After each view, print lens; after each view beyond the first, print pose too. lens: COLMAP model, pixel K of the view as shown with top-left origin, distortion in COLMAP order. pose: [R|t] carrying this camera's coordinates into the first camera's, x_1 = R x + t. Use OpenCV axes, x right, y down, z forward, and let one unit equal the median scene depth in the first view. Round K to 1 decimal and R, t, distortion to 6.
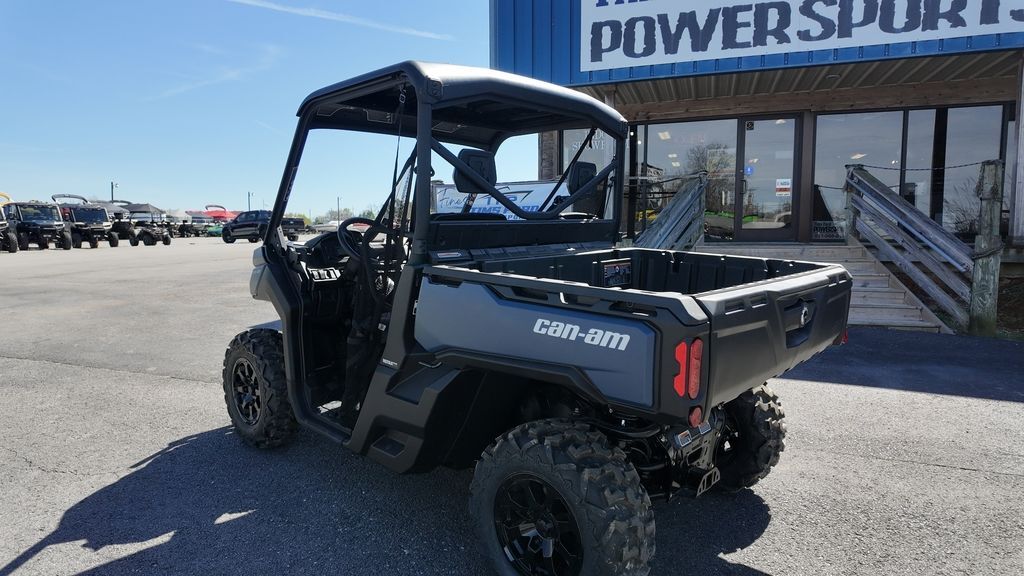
lens RADIAL K [[630.9, 0, 524.7], [0, 630.9, 288.9], [0, 0, 1]] dist [-0.002177, 0.034301]
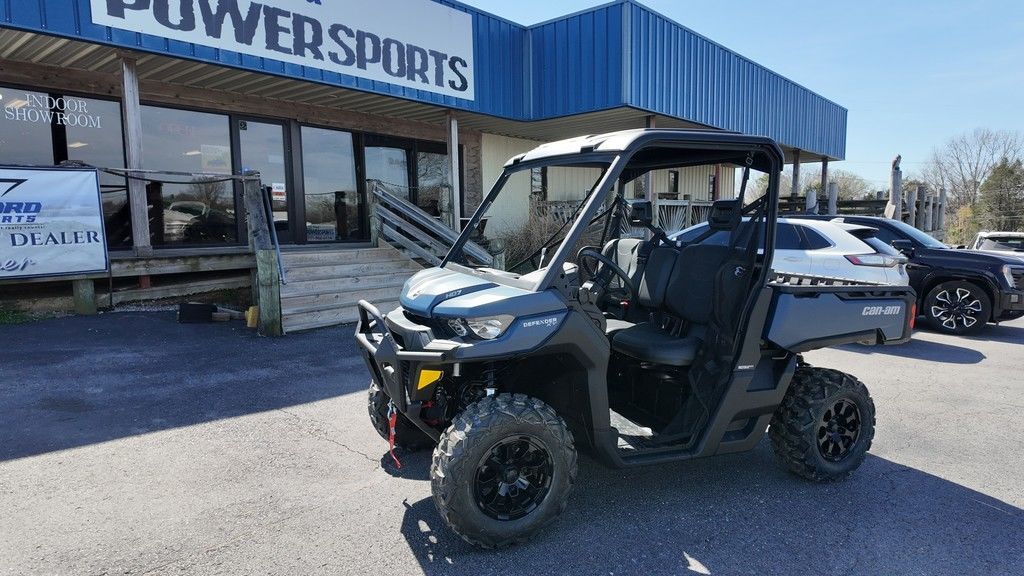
lens RADIAL K [[630.9, 0, 524.7], [0, 630.9, 288.9], [0, 0, 1]] dist [-0.002177, 0.034301]
pose [[0.388601, -0.097108, 0.916275, -0.462728], [0.083152, 0.994069, 0.070087, -0.048756], [-0.917647, 0.048954, 0.394371, 0.276031]]
